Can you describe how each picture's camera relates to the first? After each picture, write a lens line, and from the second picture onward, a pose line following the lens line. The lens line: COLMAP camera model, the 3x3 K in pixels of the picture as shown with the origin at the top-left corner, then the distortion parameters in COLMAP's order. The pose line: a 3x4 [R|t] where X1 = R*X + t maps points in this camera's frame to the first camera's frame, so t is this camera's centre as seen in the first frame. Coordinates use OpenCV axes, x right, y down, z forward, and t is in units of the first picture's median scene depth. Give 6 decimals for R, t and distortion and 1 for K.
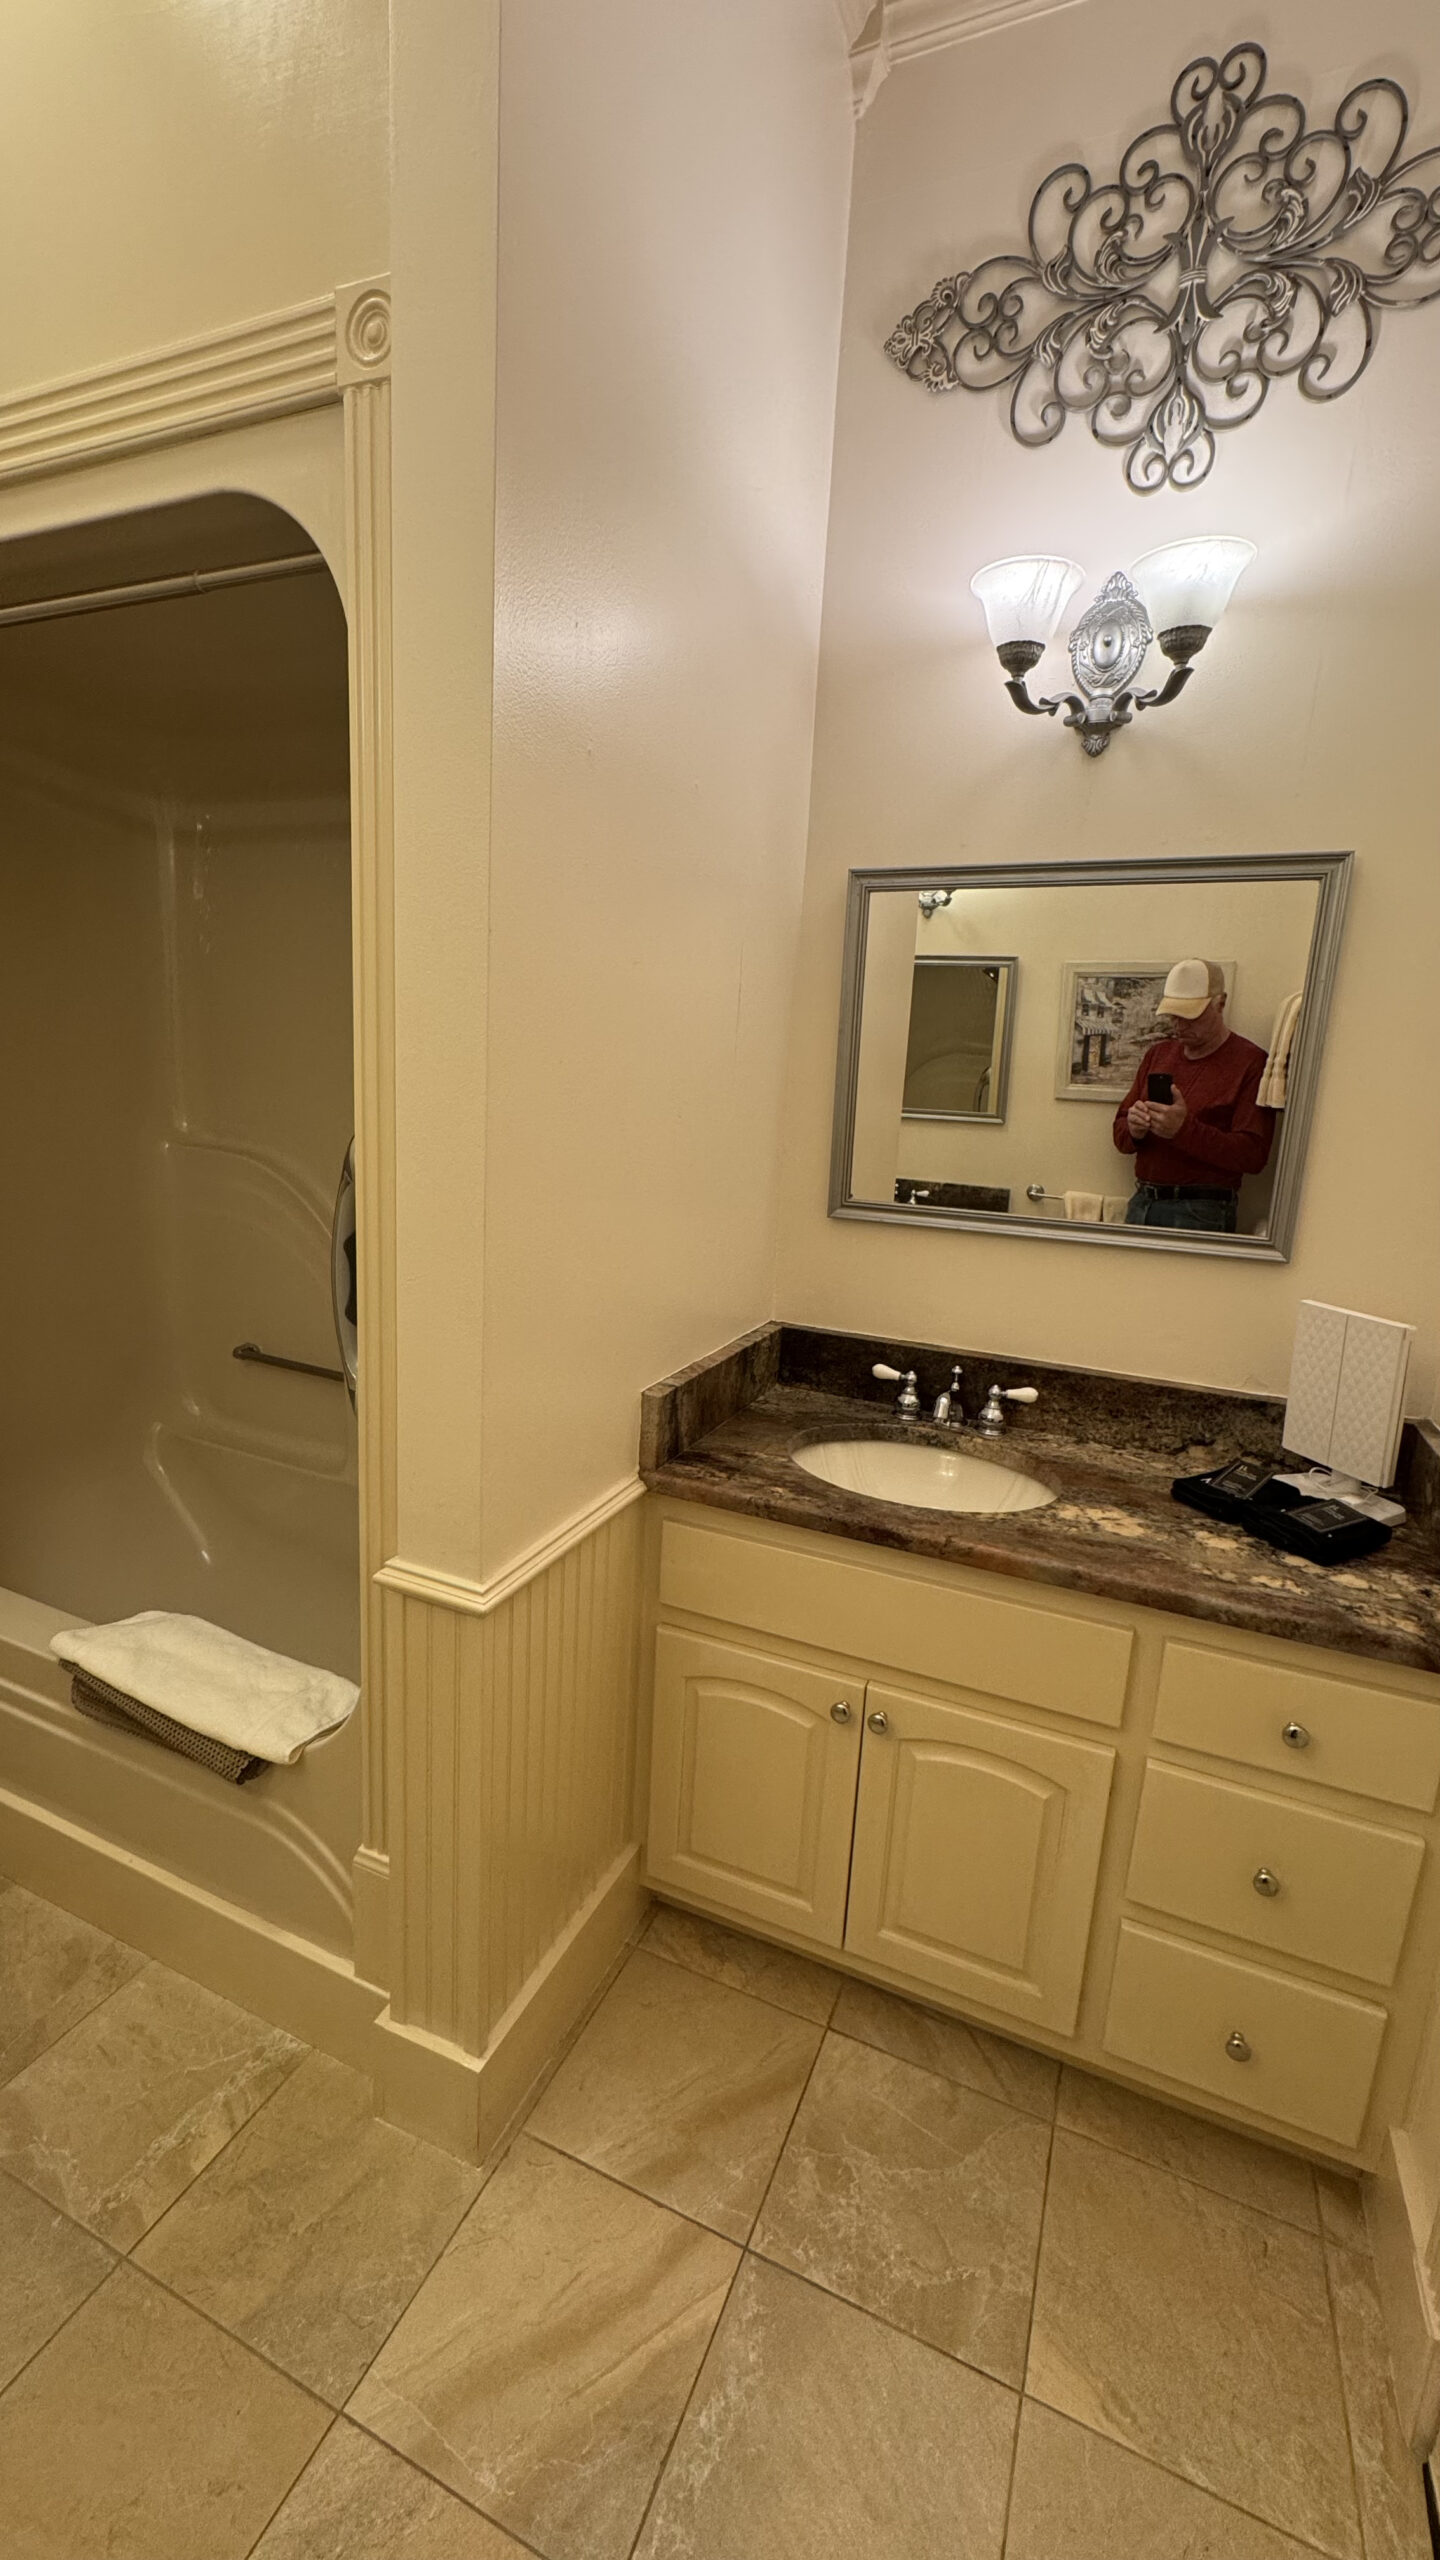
lens RADIAL K [[1023.5, 0, 720.0], [0, 1023.5, 1280.0], [0, 0, 1]] dist [-0.013658, 0.003347]
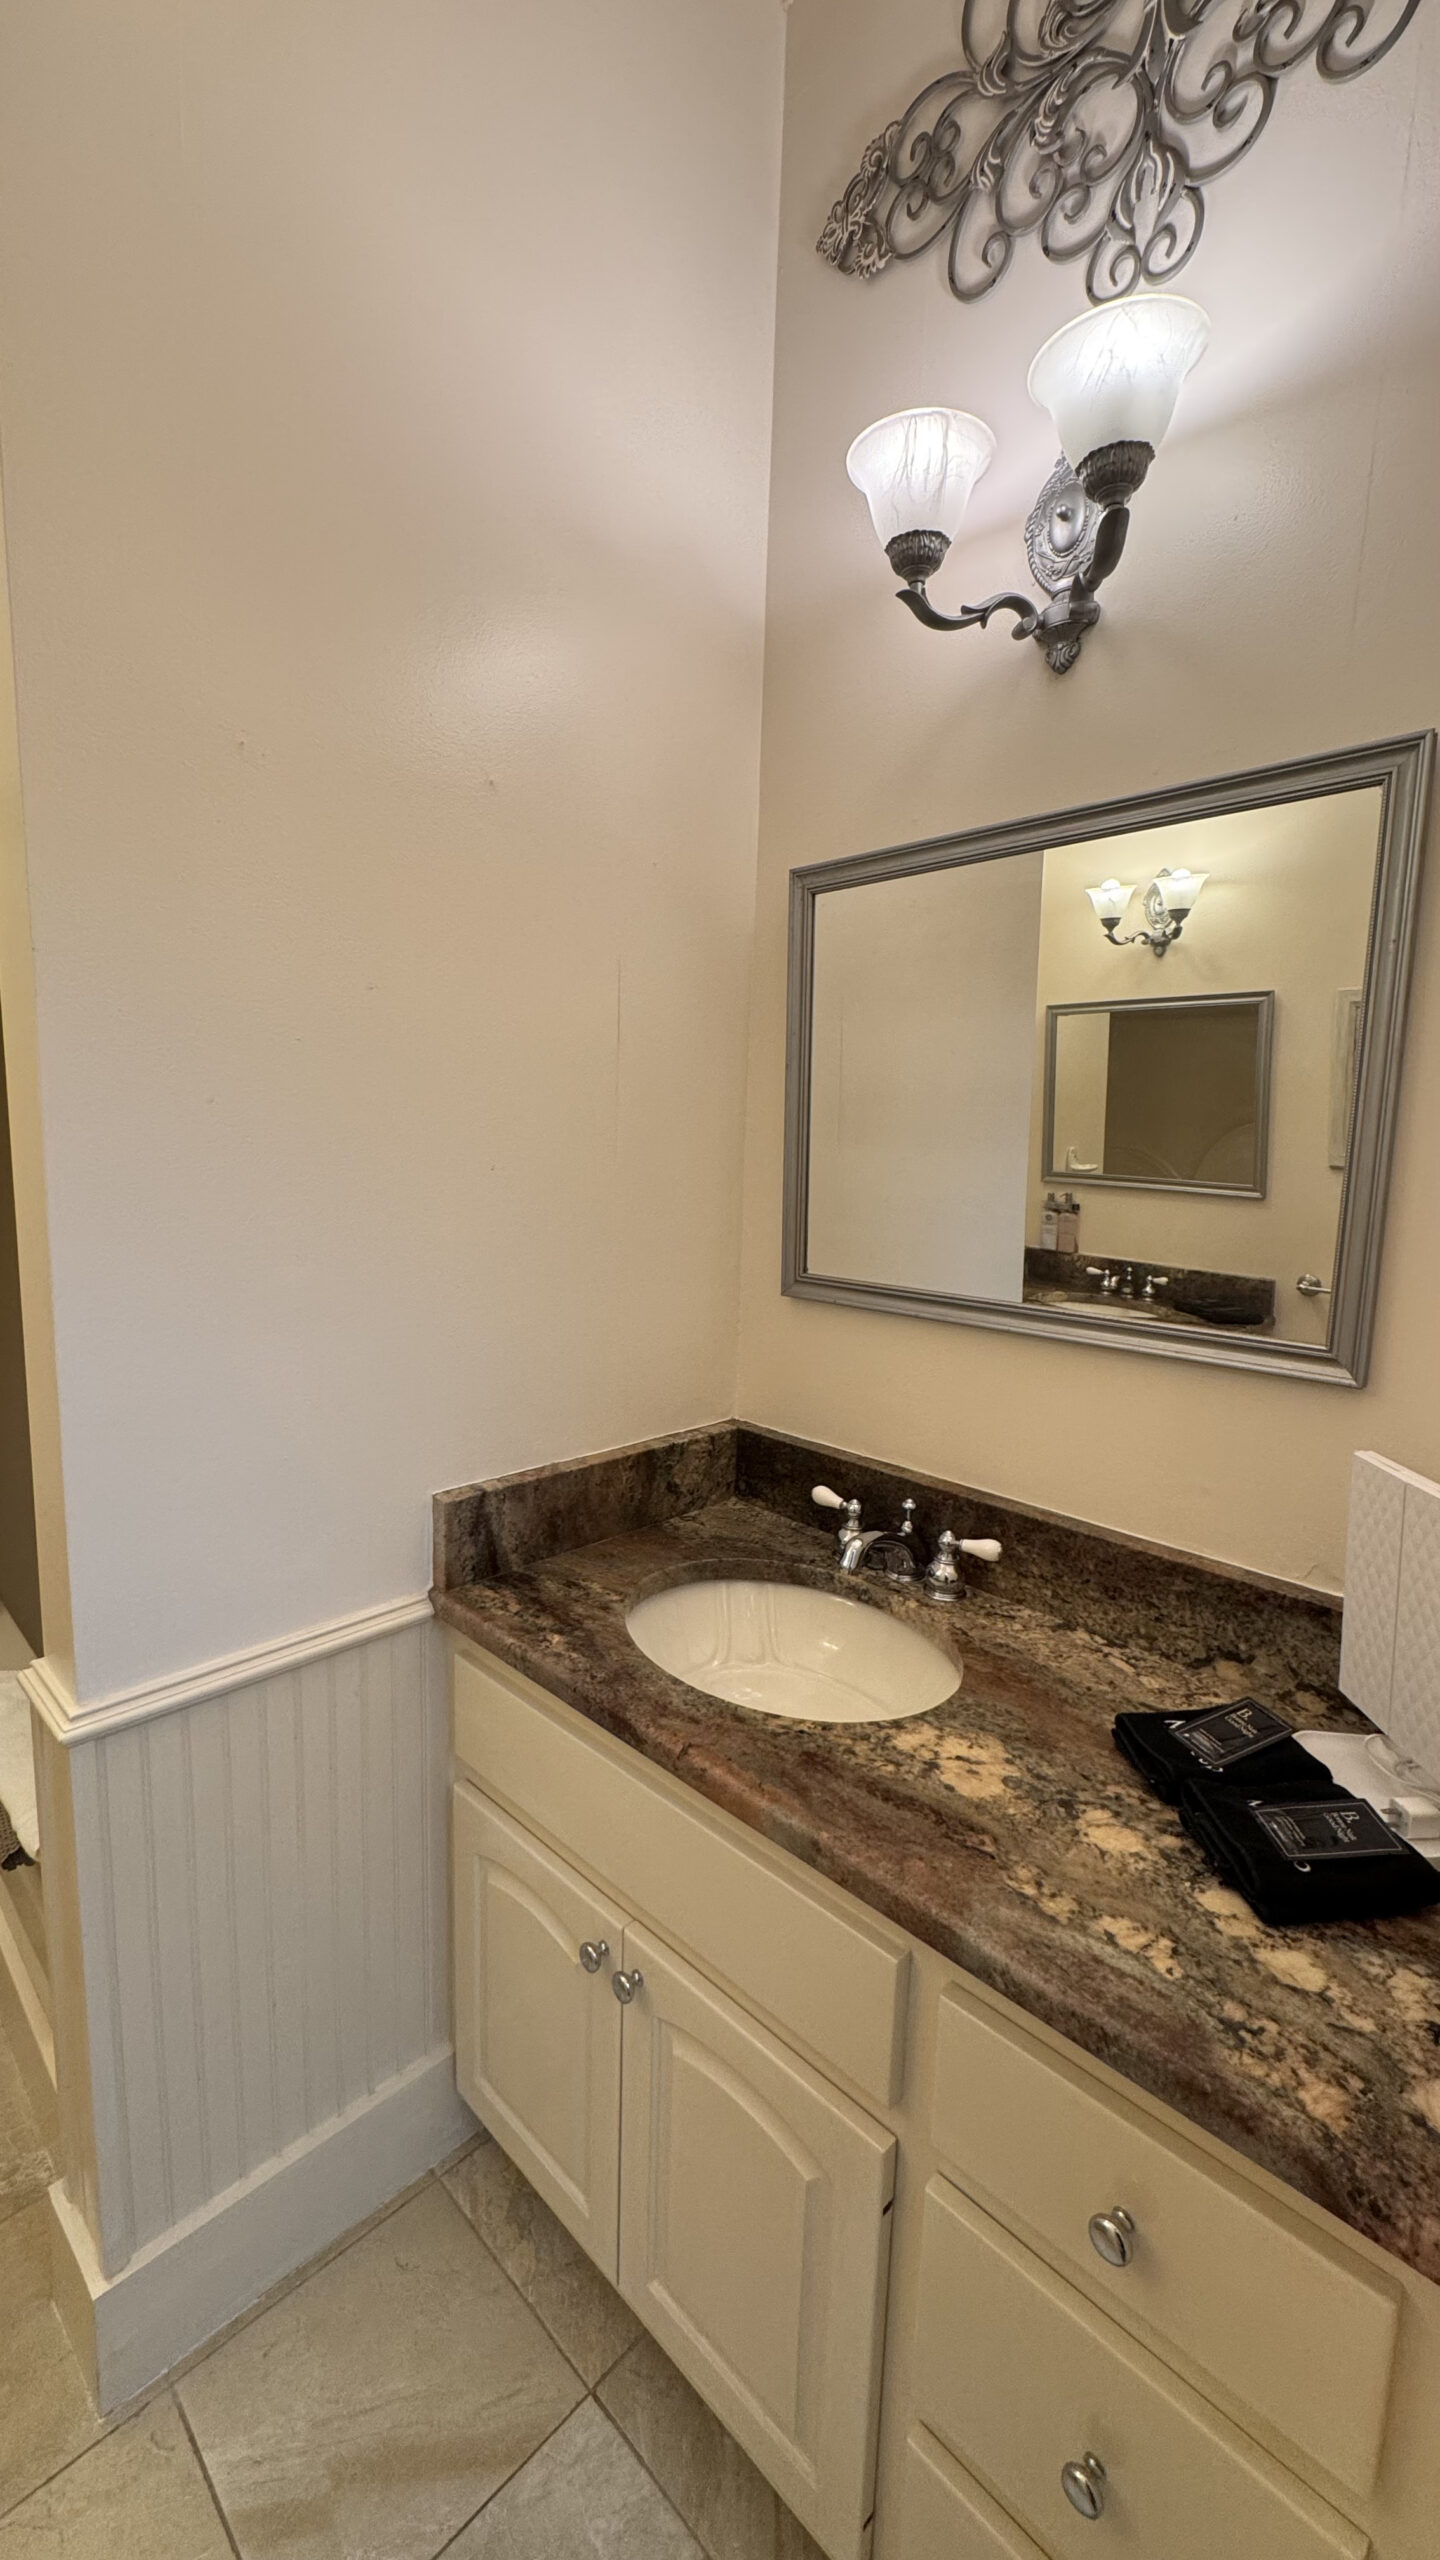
lens RADIAL K [[1023.5, 0, 720.0], [0, 1023.5, 1280.0], [0, 0, 1]] dist [-0.013658, 0.003347]
pose [[0.933399, 0.025208, -0.357952, 0.432349], [-0.052145, 0.996469, -0.065800, -0.022250], [0.355030, 0.080083, 0.931418, 0.285483]]
